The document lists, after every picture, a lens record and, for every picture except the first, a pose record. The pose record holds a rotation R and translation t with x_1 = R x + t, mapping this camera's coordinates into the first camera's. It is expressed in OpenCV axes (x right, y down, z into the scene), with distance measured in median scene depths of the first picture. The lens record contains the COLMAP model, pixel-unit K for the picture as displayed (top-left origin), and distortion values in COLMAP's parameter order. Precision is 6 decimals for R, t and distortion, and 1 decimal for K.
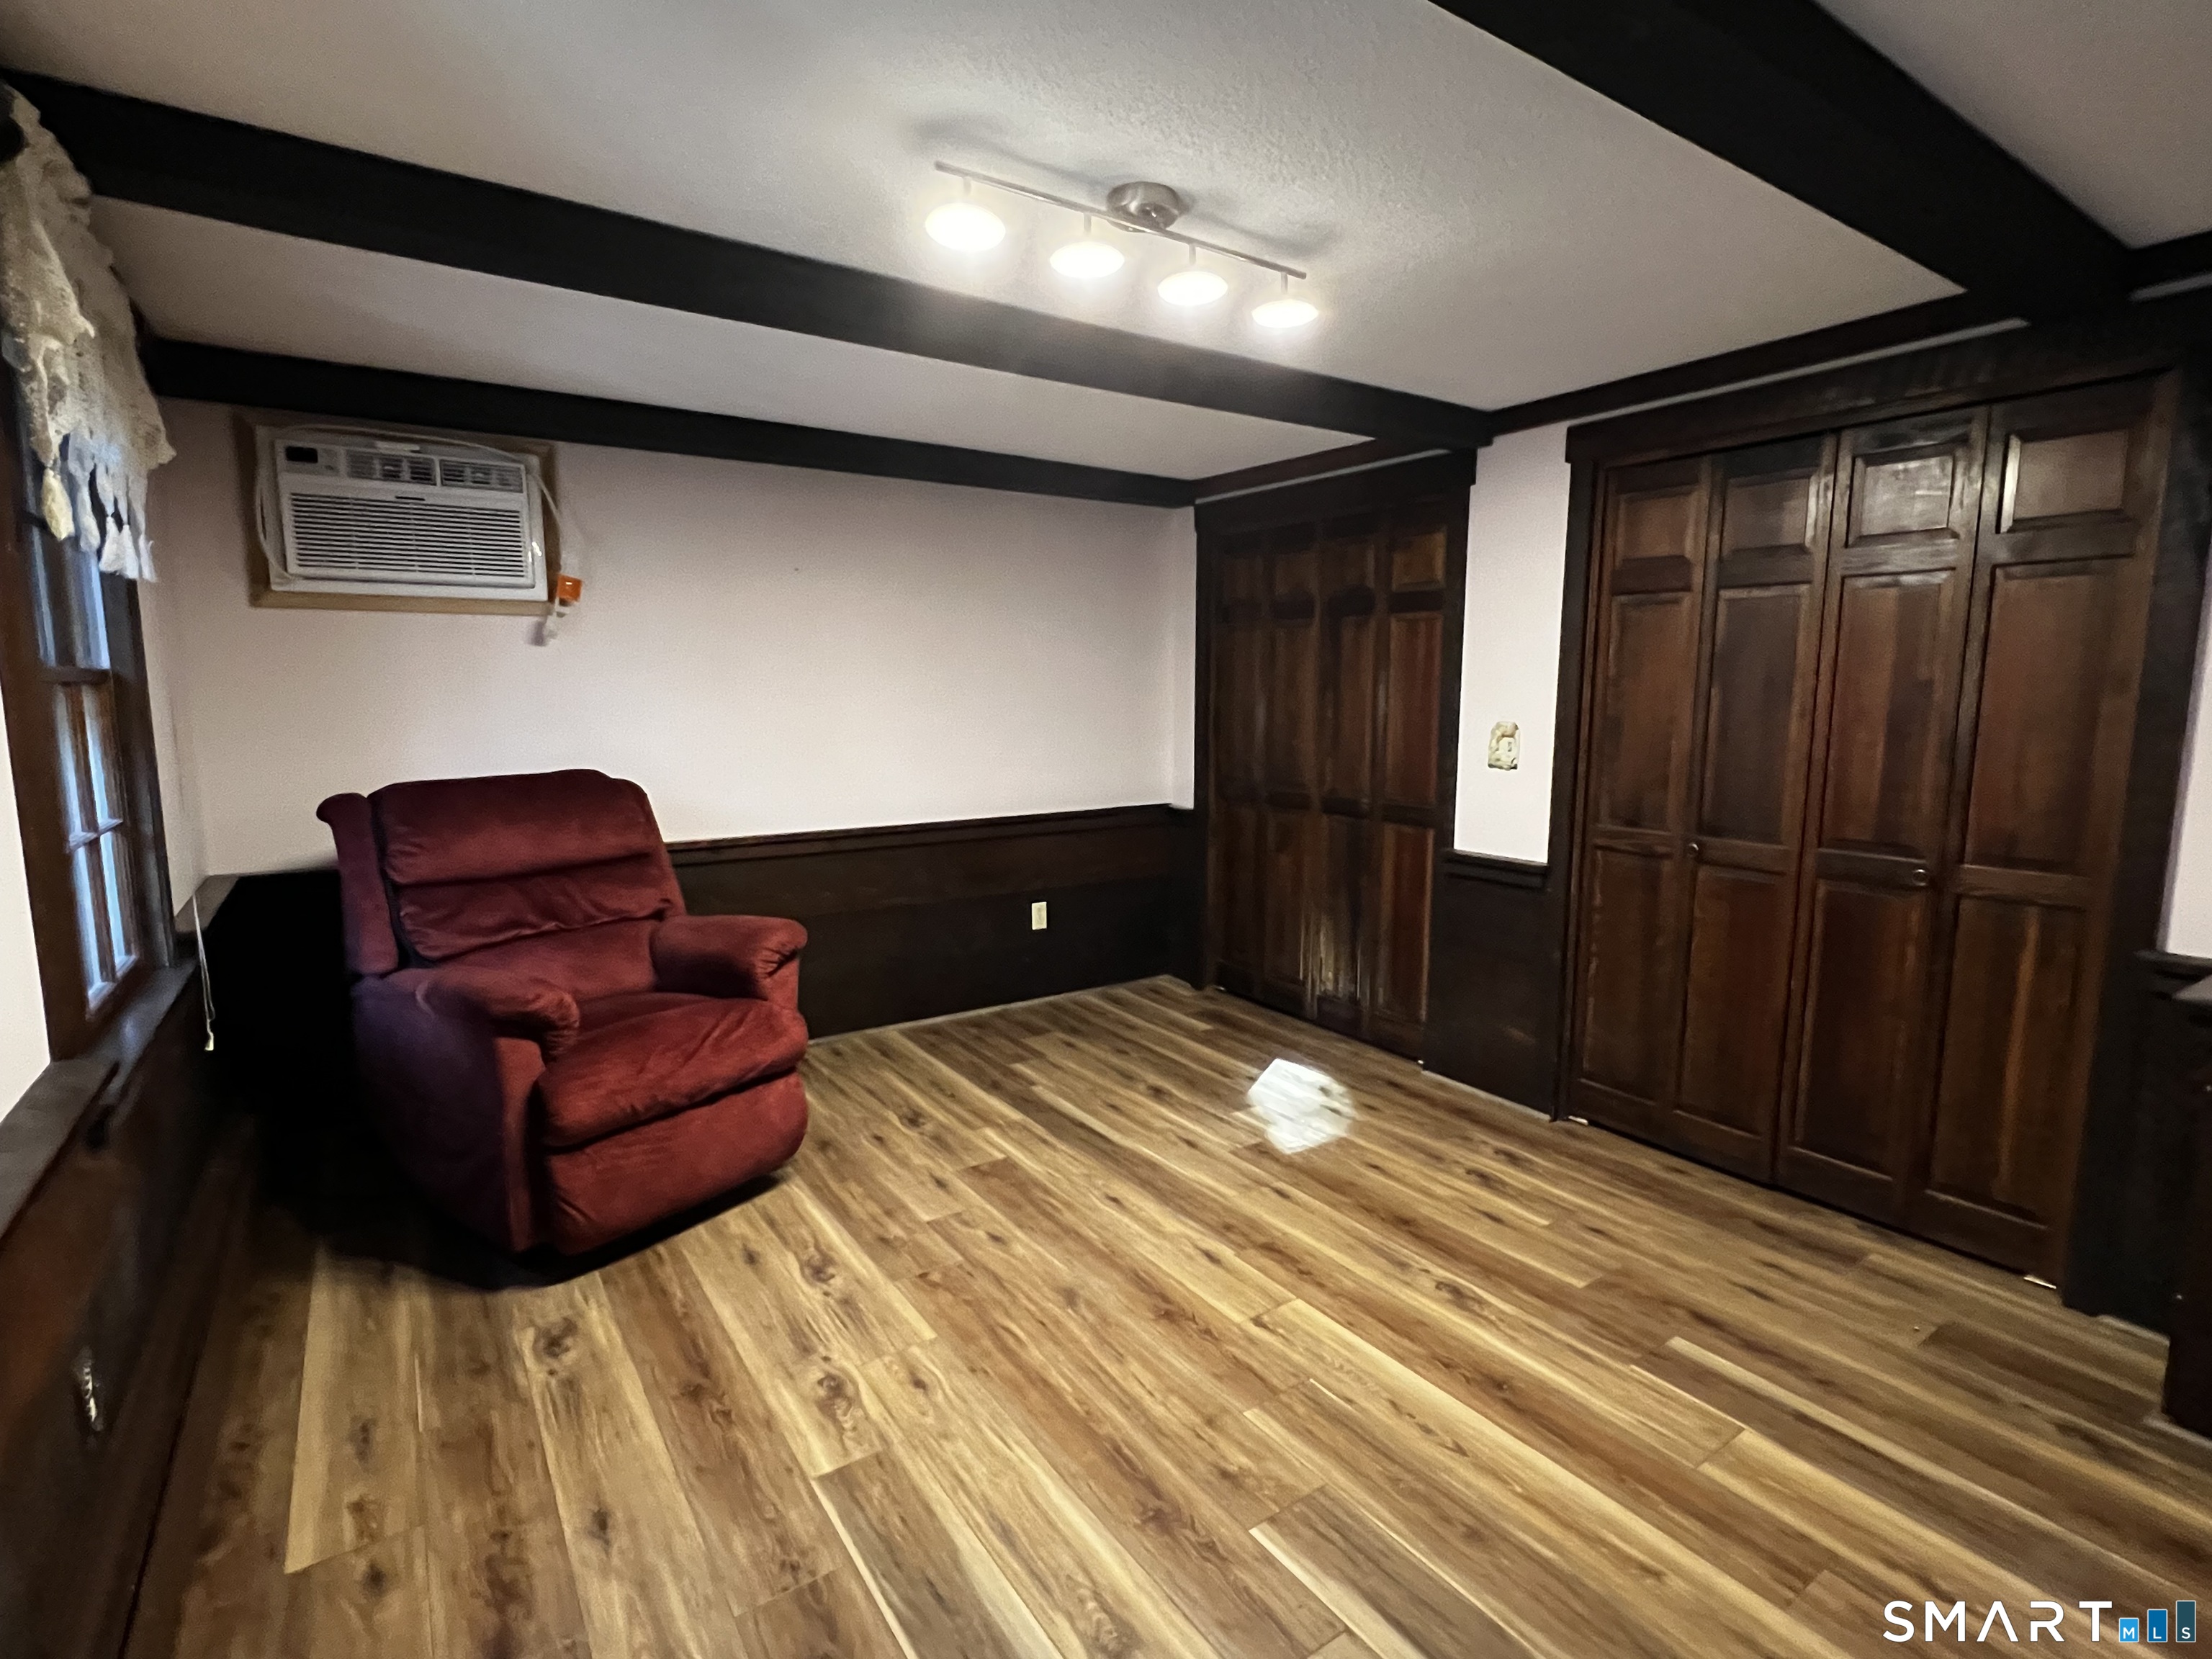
lens RADIAL K [[1077.1, 0, 1114.1], [0, 1077.1, 826.1], [0, 0, 1]] dist [-0.002269, -0.000524]
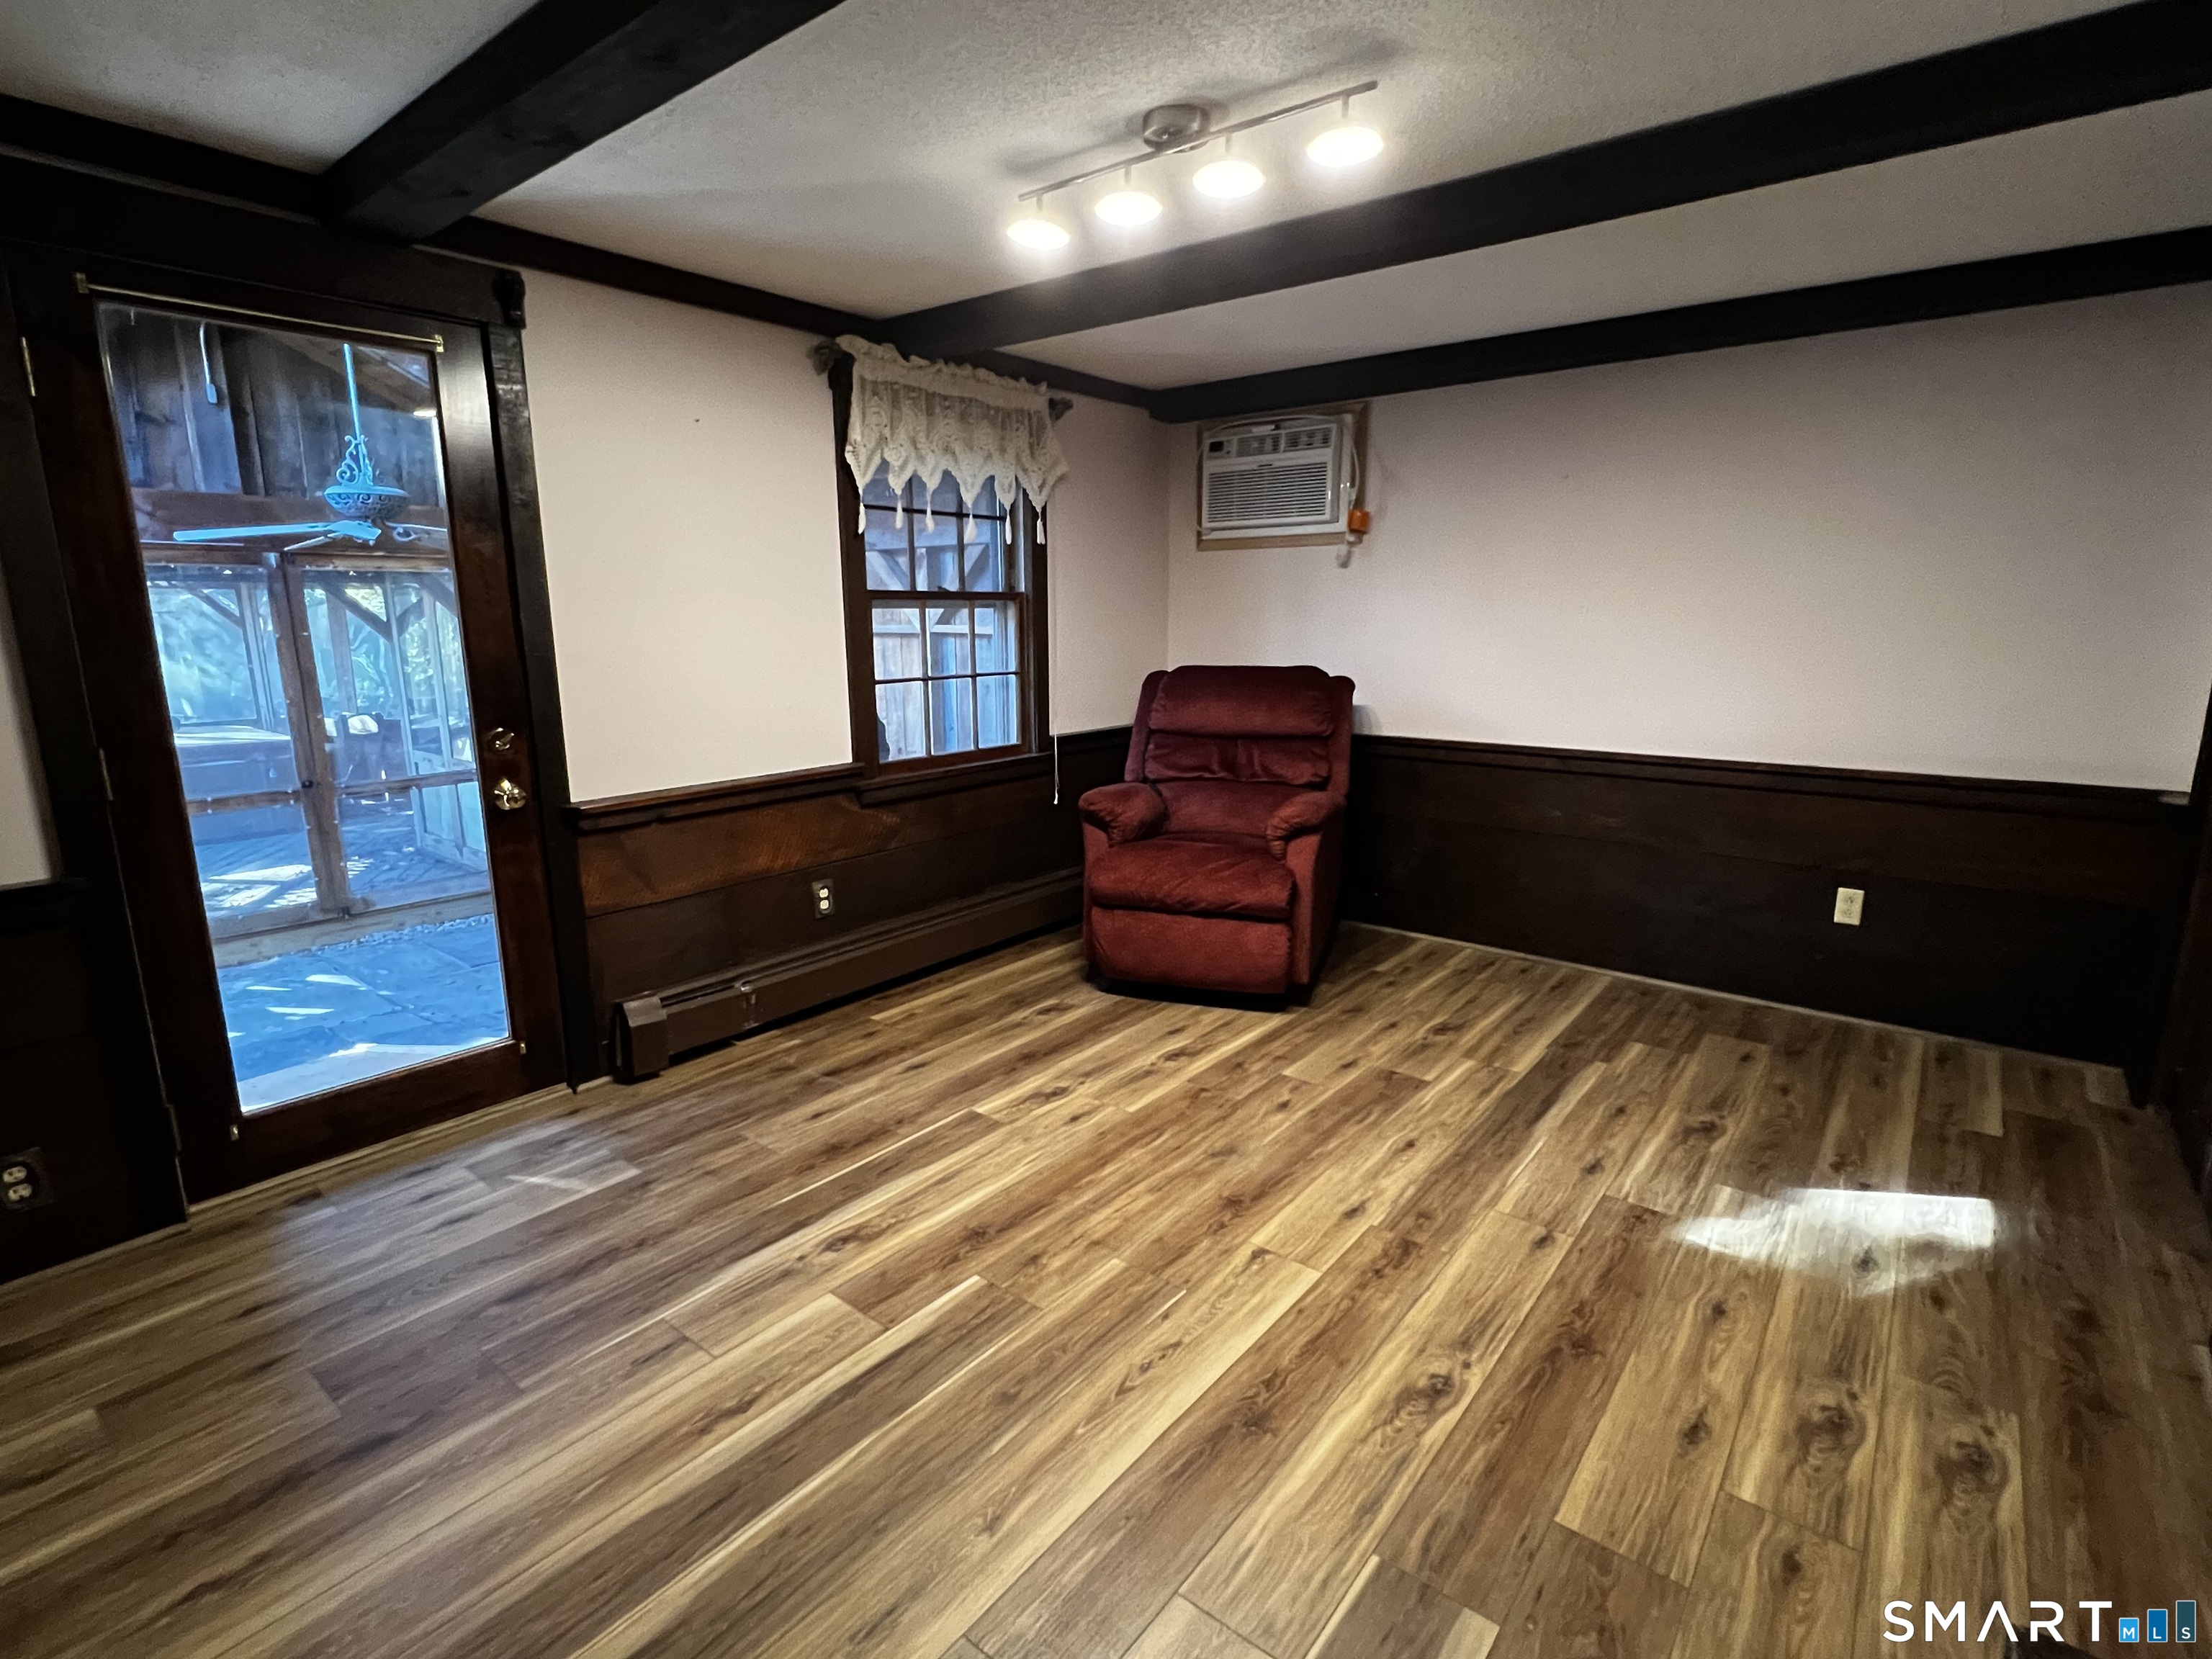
lens RADIAL K [[1077.1, 0, 1115.3], [0, 1077.1, 834.4], [0, 0, 1]] dist [-0.002269, -0.000524]
pose [[0.293998, 0.193163, -0.936084, 0.767261], [-0.121493, 0.978974, 0.163856, -0.043660], [0.948053, 0.065554, 0.311284, 0.450267]]
